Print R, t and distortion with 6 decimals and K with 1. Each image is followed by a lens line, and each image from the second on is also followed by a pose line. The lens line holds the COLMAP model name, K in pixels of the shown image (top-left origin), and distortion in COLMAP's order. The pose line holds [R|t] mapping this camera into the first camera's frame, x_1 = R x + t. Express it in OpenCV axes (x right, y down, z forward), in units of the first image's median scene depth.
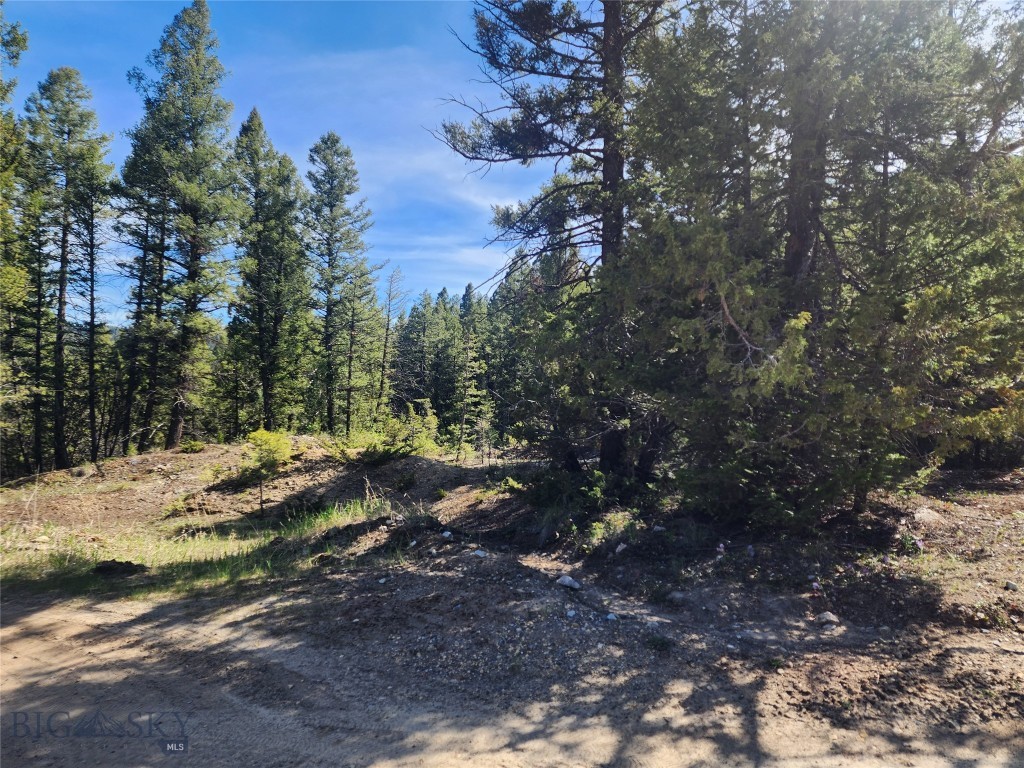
lens RADIAL K [[753.6, 0, 513.3], [0, 753.6, 384.5], [0, 0, 1]] dist [0.059196, -0.053058]
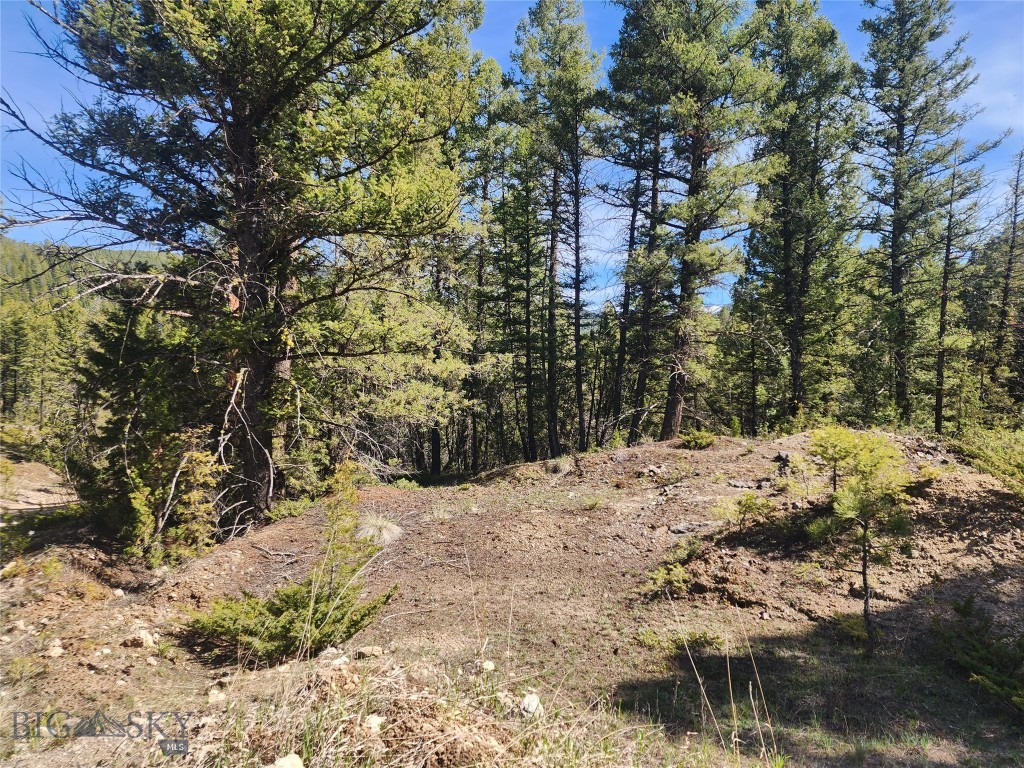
lens RADIAL K [[753.6, 0, 509.8], [0, 753.6, 381.9], [0, 0, 1]] dist [0.059196, -0.053058]
pose [[0.804848, 0.001964, -0.593477, -0.143392], [0.013601, 0.999671, 0.021753, 0.012606], [0.593325, -0.025580, 0.804557, 0.331764]]
